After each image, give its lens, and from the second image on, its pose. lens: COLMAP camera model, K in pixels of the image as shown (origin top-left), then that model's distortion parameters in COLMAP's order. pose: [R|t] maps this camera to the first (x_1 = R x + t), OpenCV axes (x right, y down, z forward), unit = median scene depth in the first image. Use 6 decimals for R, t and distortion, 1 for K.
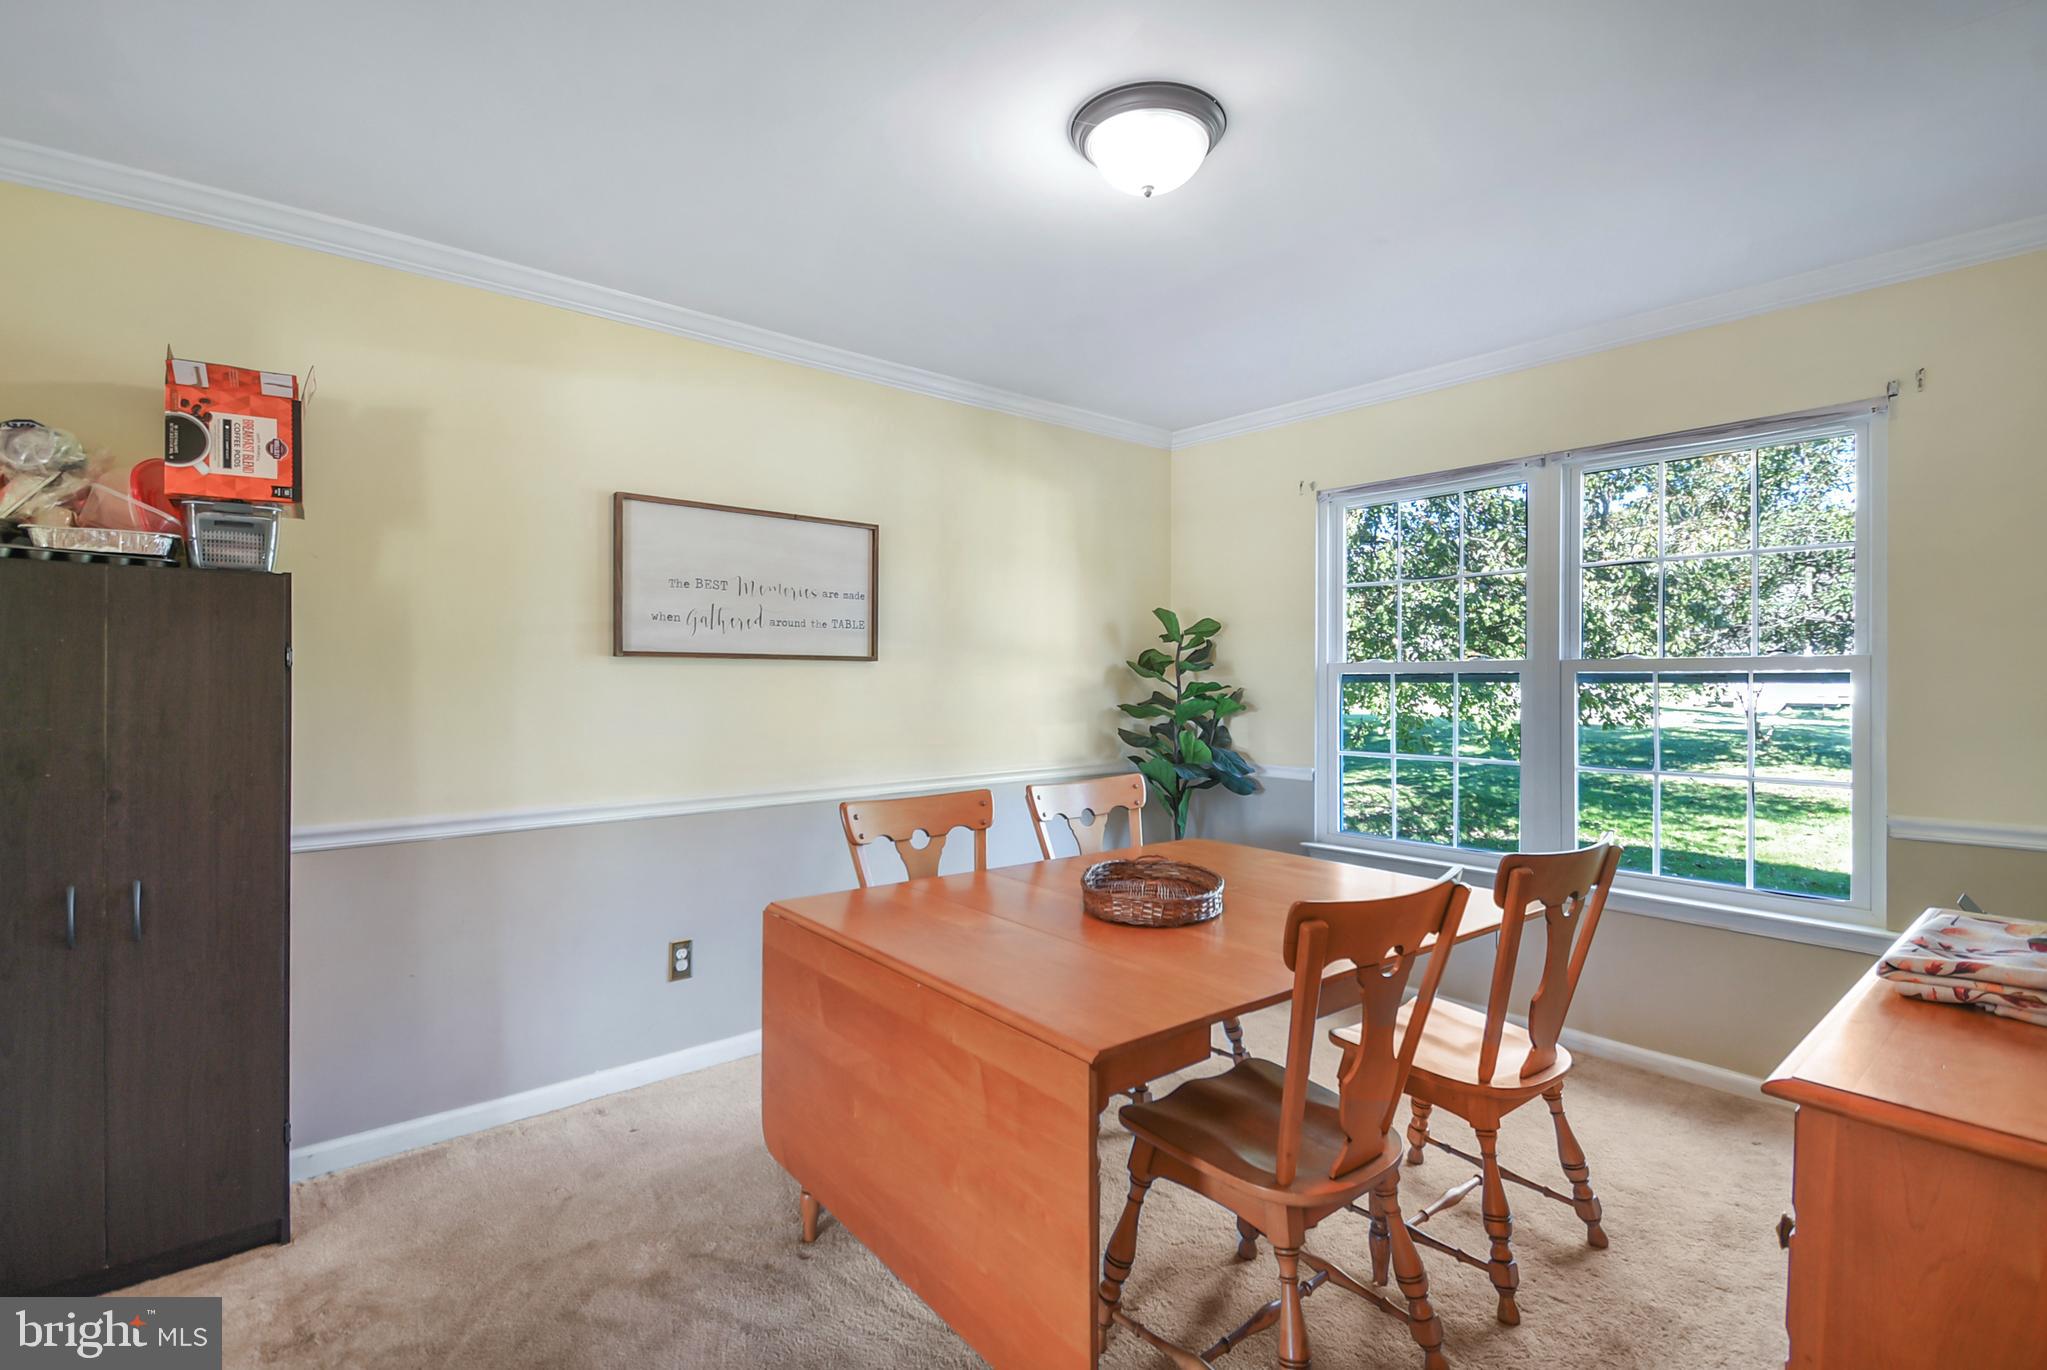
lens RADIAL K [[926.7, 0, 1026.8], [0, 926.7, 681.2], [0, 0, 1]] dist [0.023508, -0.017327]
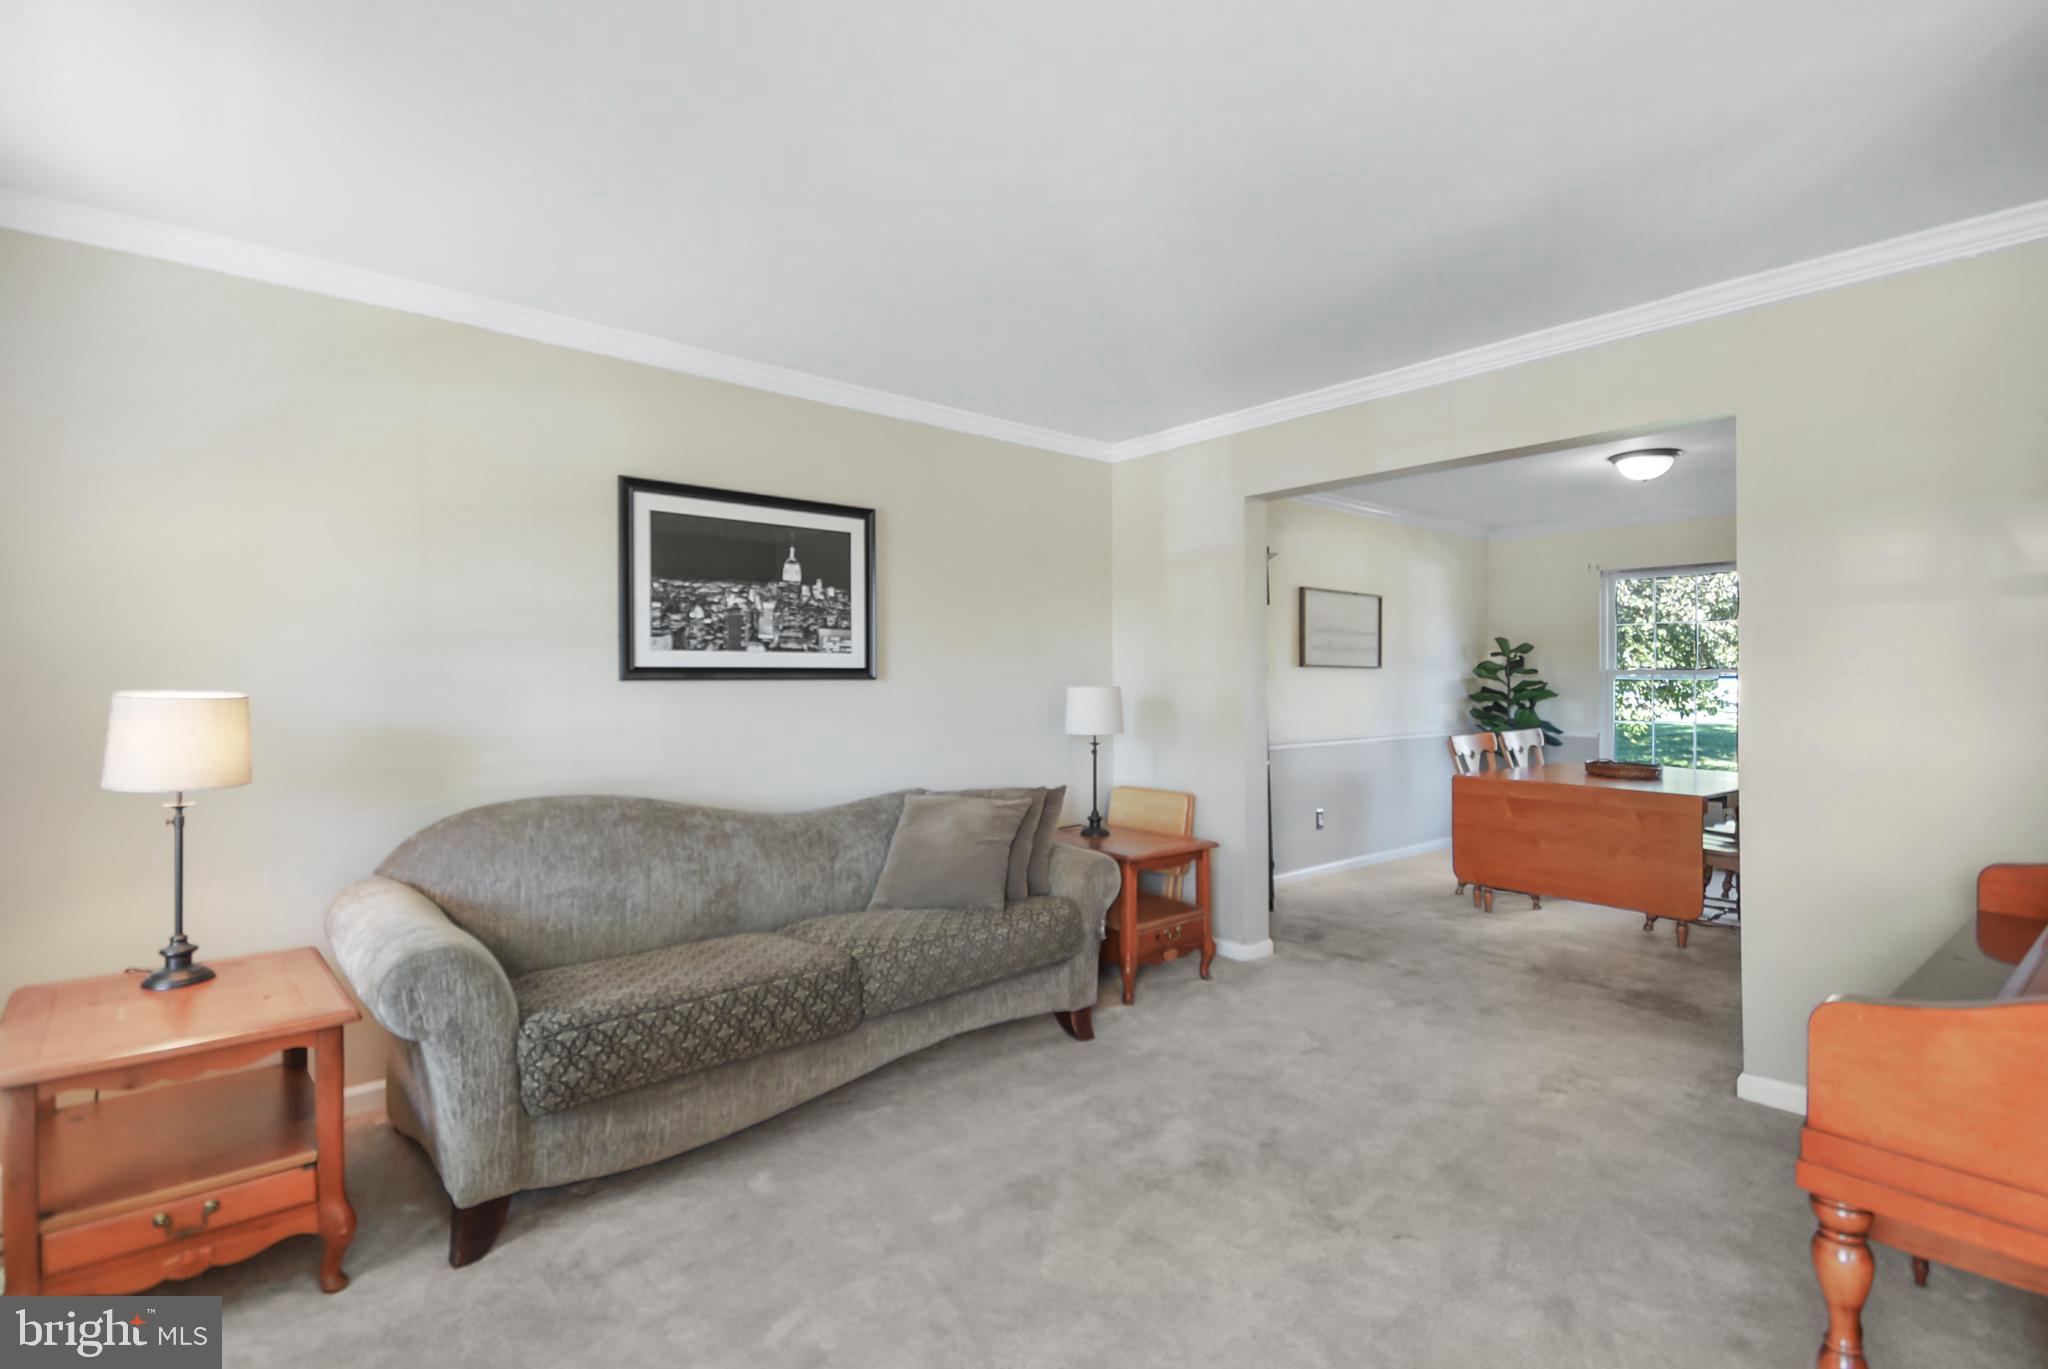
lens RADIAL K [[927.2, 0, 1015.7], [0, 927.2, 675.8], [0, 0, 1]] dist [0.023508, -0.017327]
pose [[0.999974, 0.001721, -0.007020, -0.730804], [-0.001772, 0.999971, -0.007363, 0.005896], [0.007007, 0.007375, 0.999948, -0.718670]]
